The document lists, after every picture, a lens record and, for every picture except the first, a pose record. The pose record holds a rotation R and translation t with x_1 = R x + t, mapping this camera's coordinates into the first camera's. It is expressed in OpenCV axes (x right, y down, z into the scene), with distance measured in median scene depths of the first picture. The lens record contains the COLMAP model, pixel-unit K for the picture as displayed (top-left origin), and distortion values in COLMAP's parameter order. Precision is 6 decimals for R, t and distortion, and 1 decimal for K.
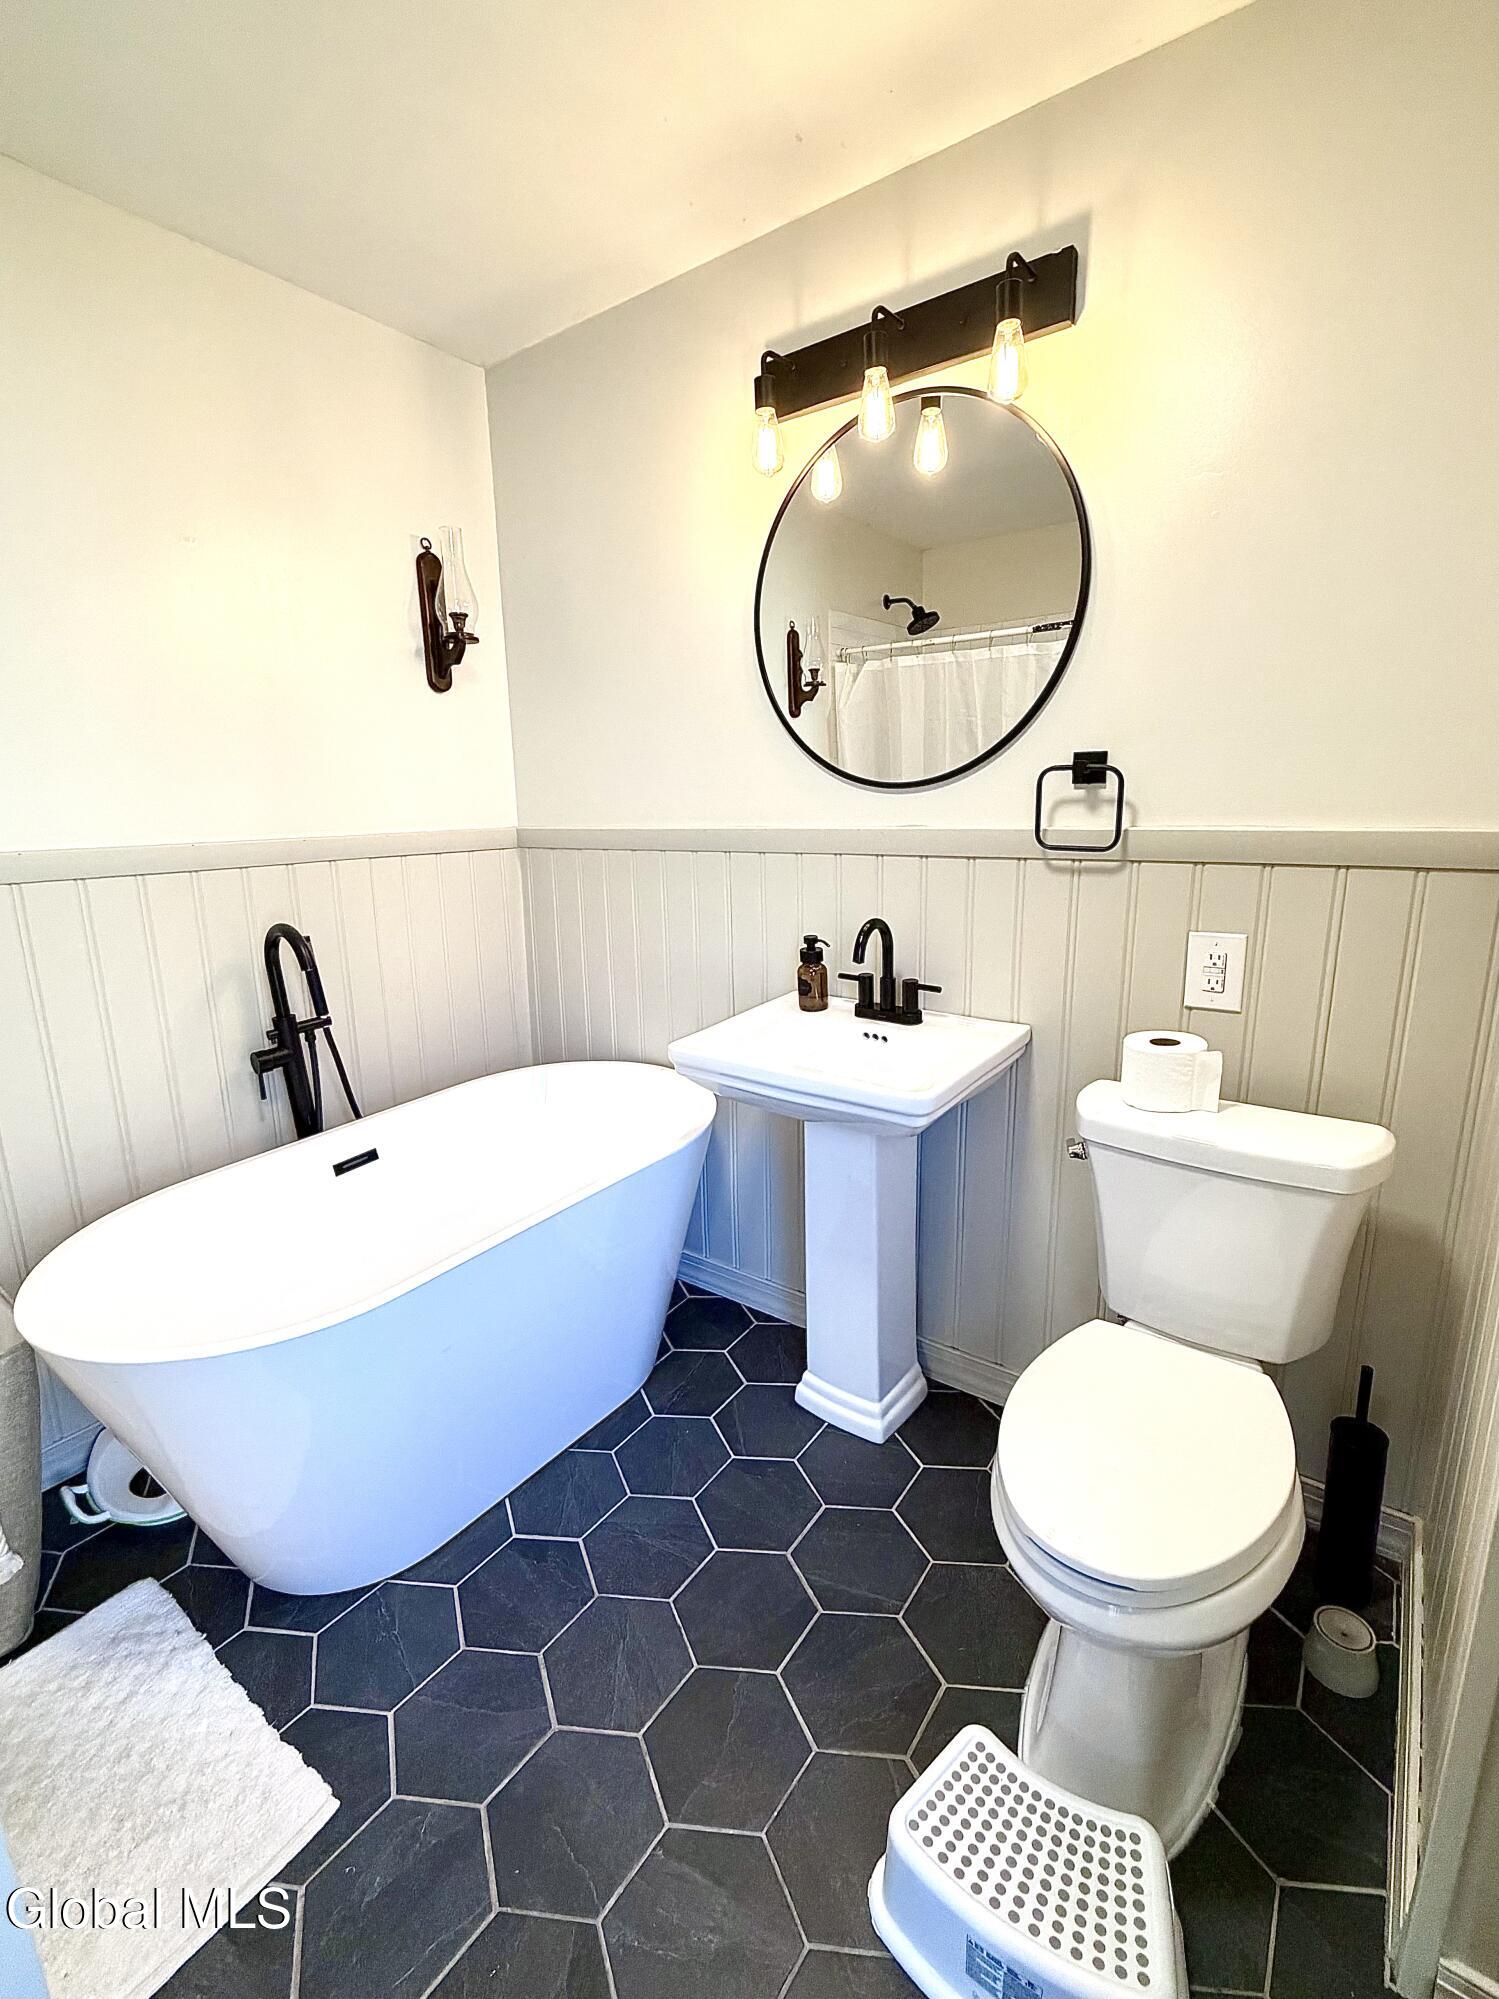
lens RADIAL K [[880.6, 0, 755.2], [0, 880.6, 994.6], [0, 0, 1]] dist [0.001074, 0.000009]
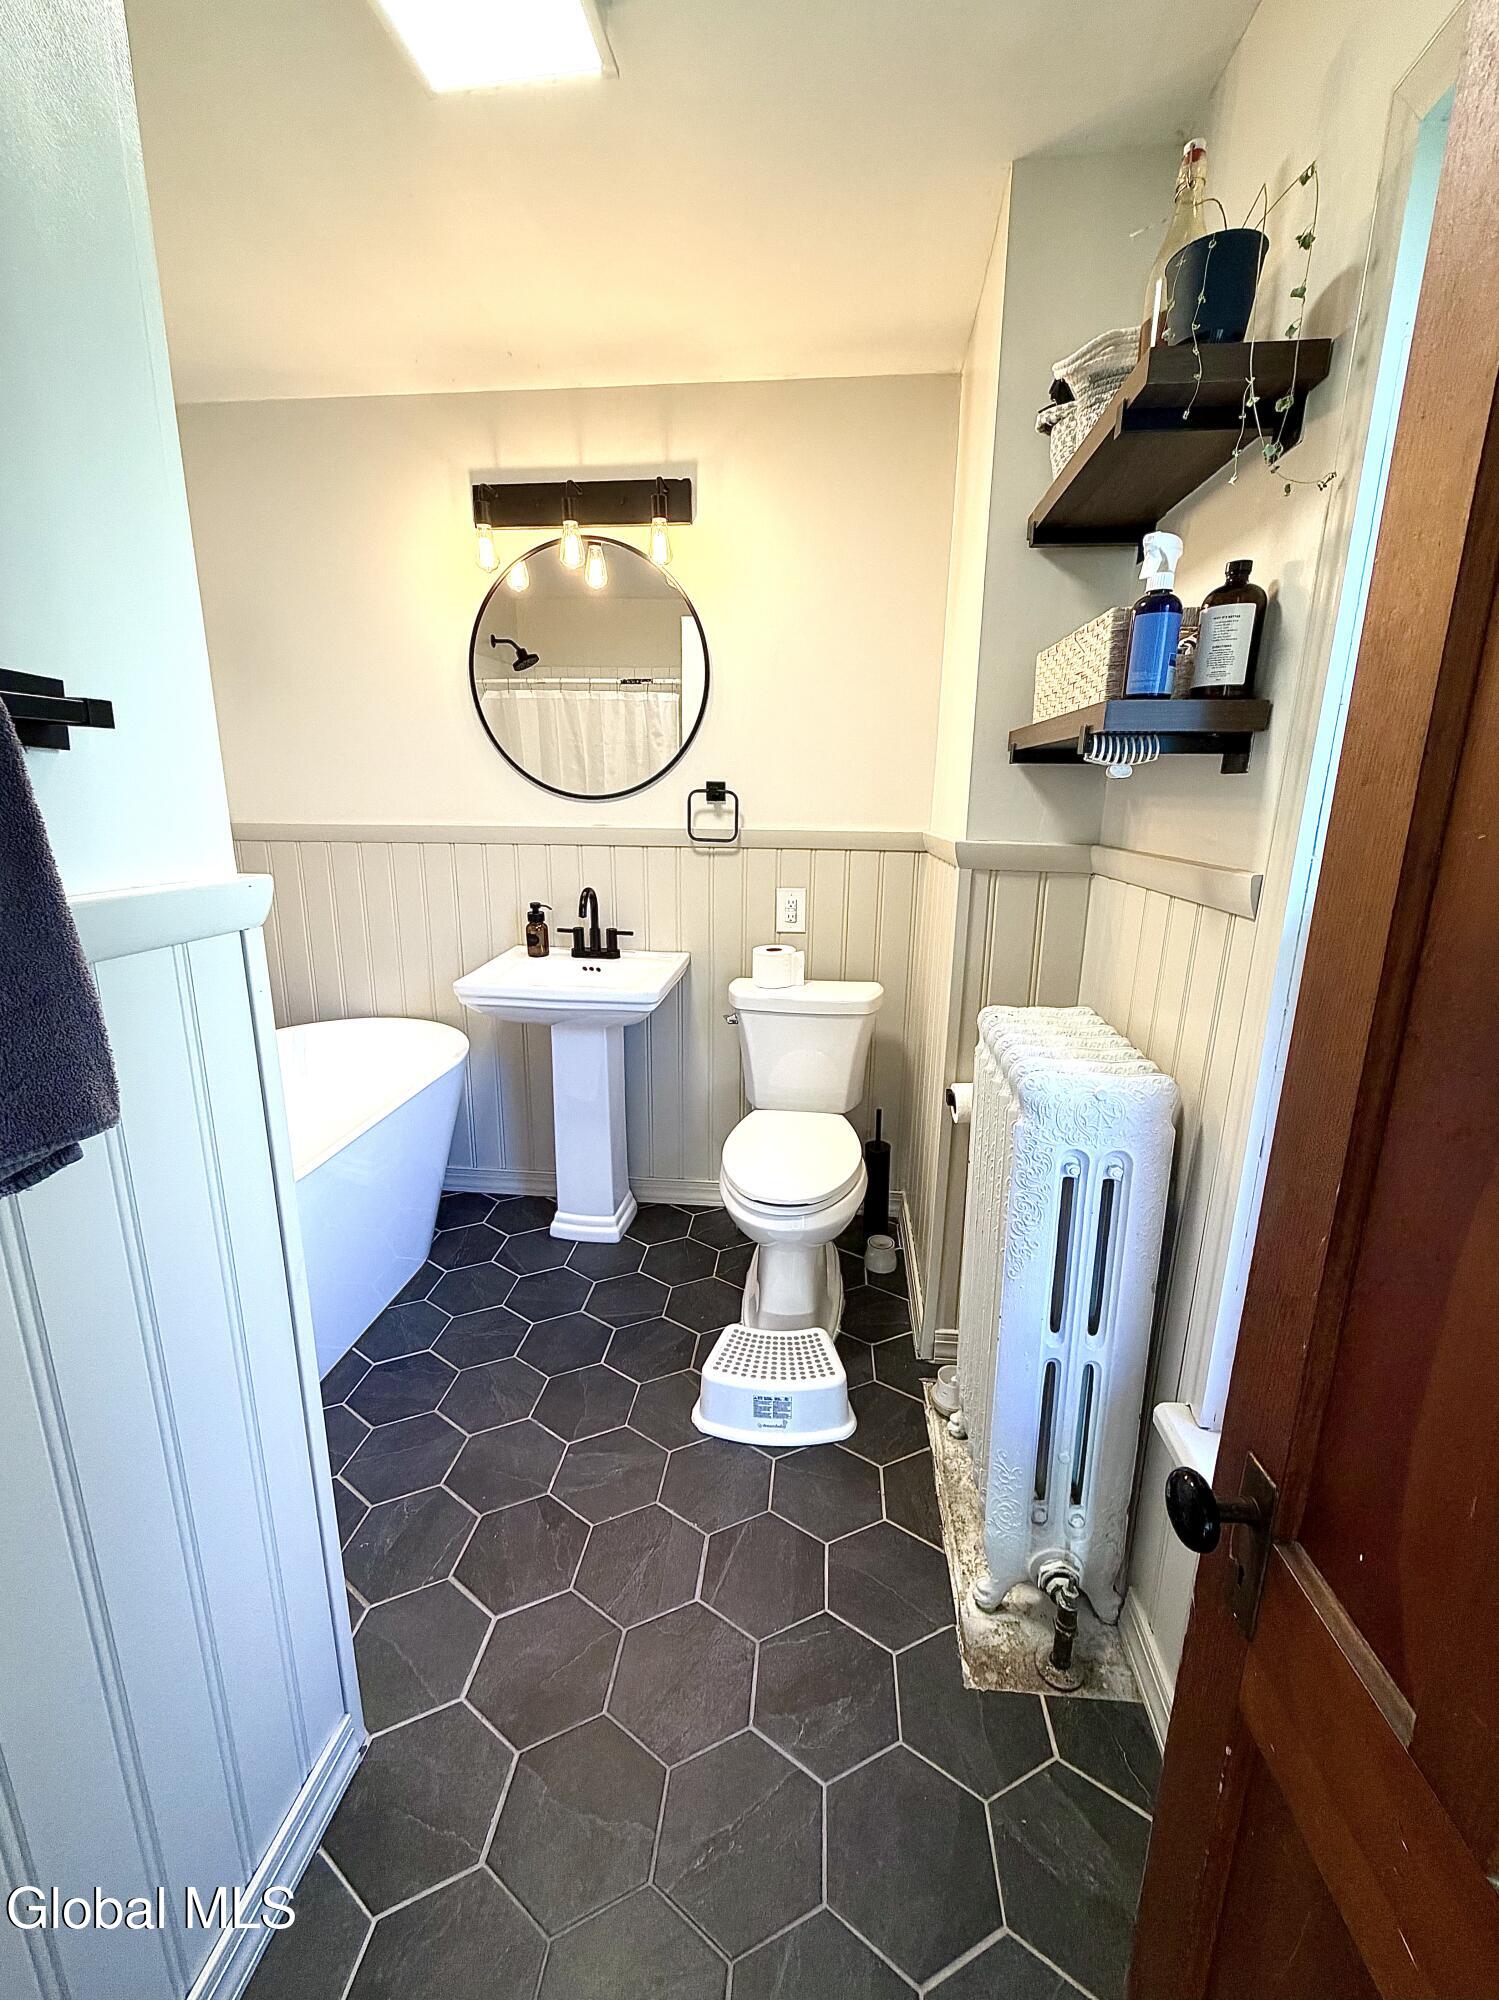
lens RADIAL K [[801.2, 0, 752.2], [0, 801.2, 996.8], [0, 0, 1]] dist [0.002071, 0.000166]
pose [[0.861623, -0.093219, 0.498916, -0.315389], [0.084101, 0.995622, 0.040785, 0.064614], [-0.500533, 0.006818, 0.865690, -0.303448]]
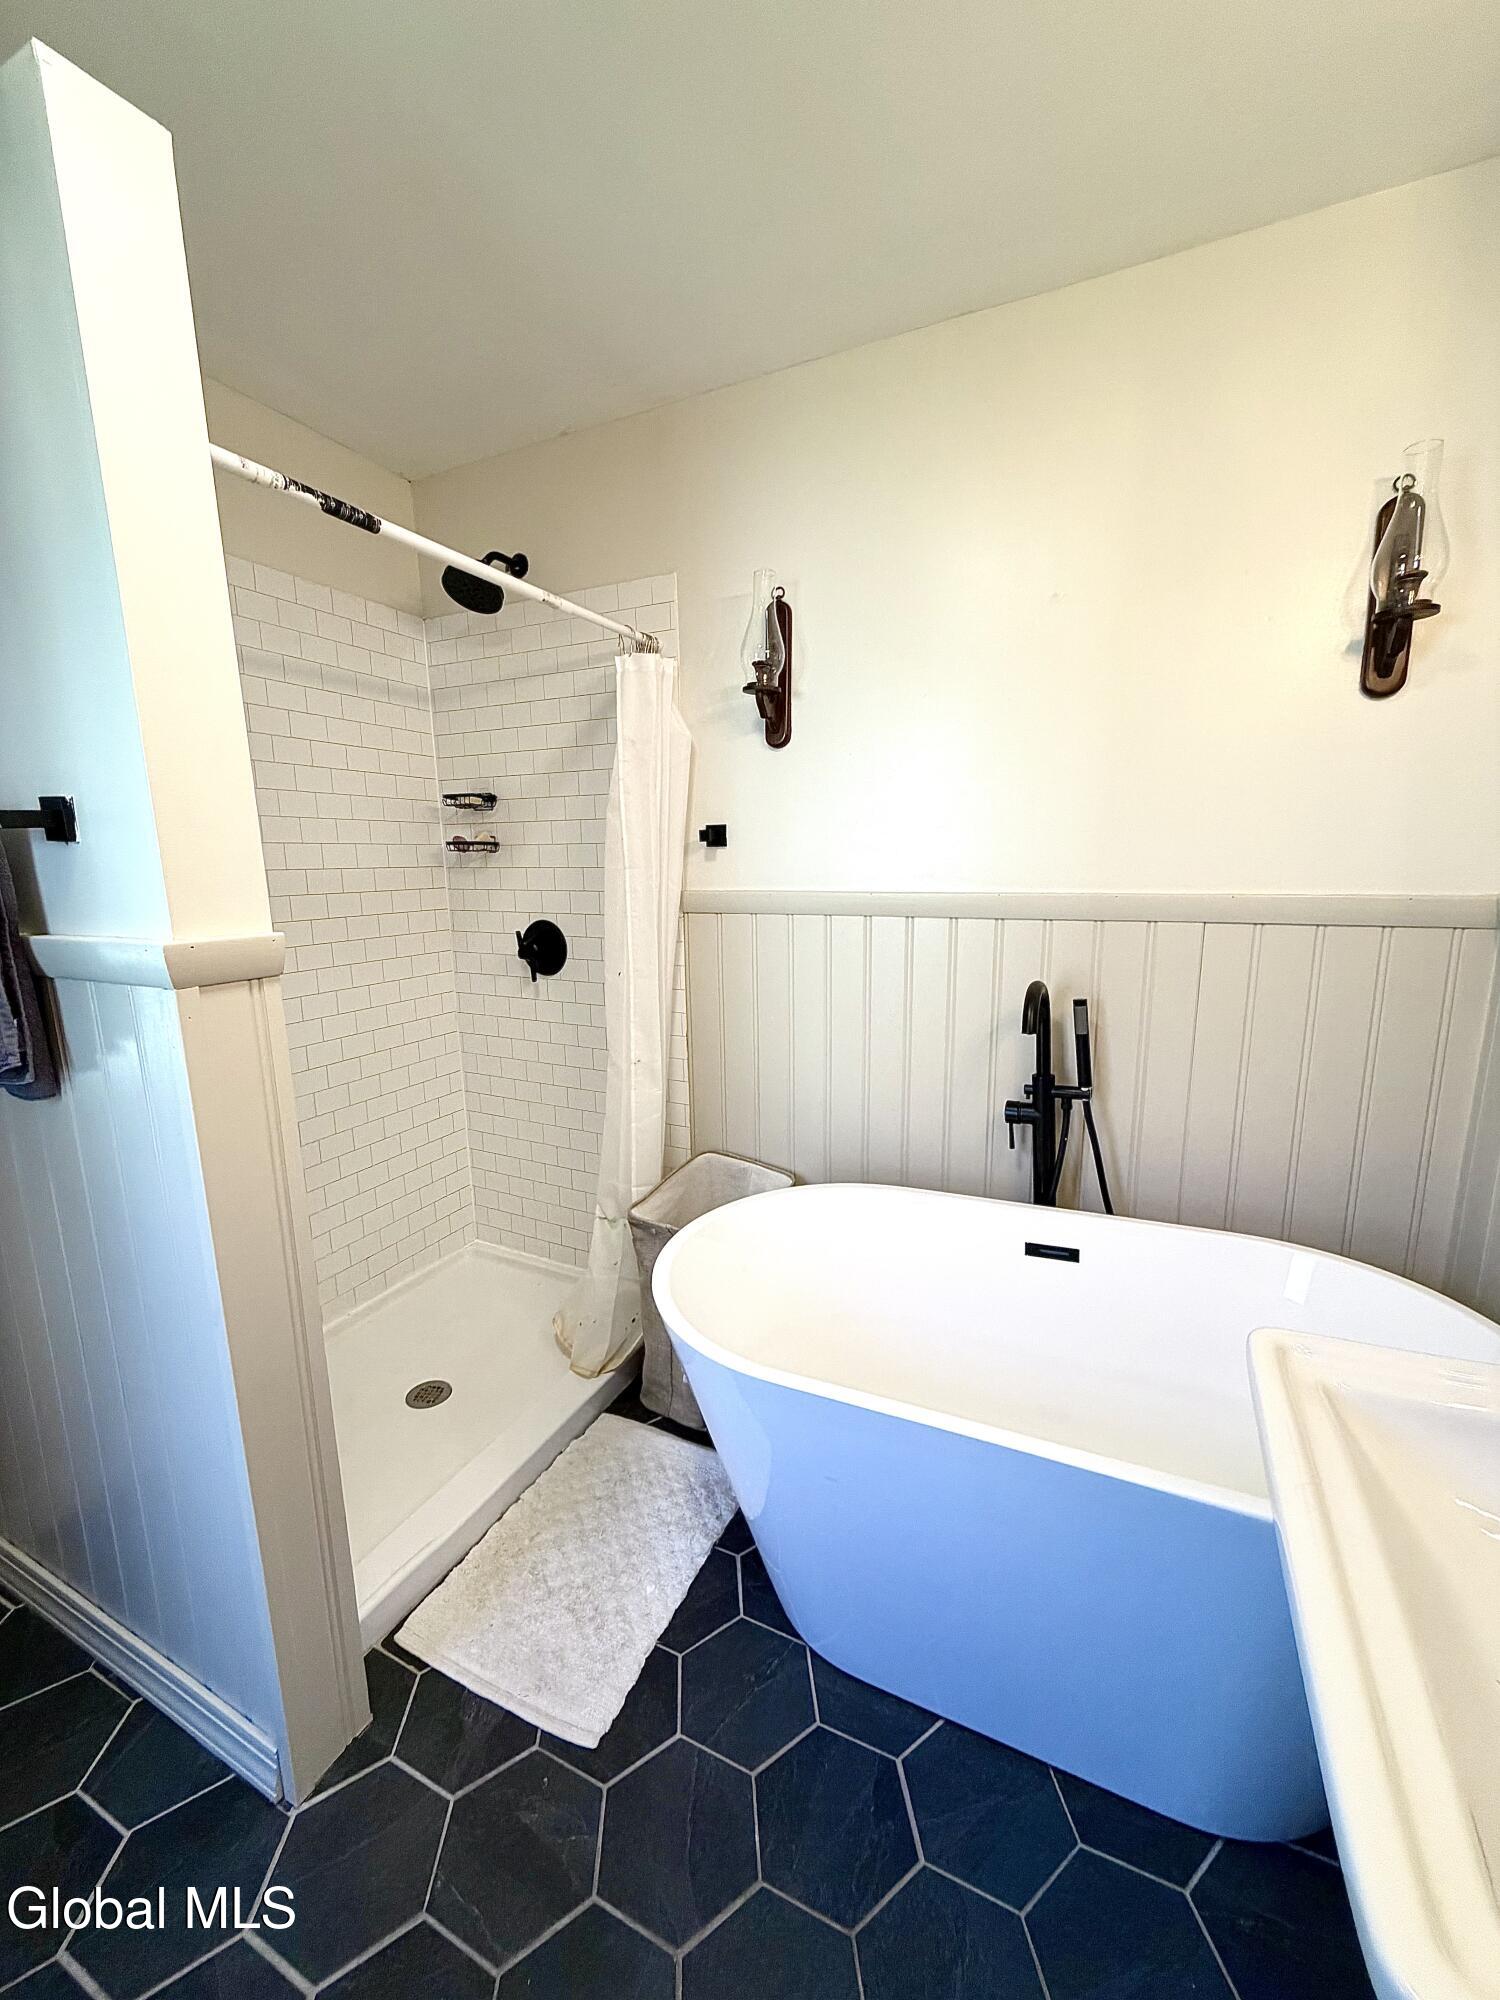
lens RADIAL K [[801.2, 0, 752.7], [0, 801.2, 996.8], [0, 0, 1]] dist [0.002071, 0.000166]
pose [[0.185642, 0.186275, -0.964800, 0.266929], [-0.208790, 0.966924, 0.146511, -0.136370], [0.960179, 0.174242, 0.218394, 0.552397]]
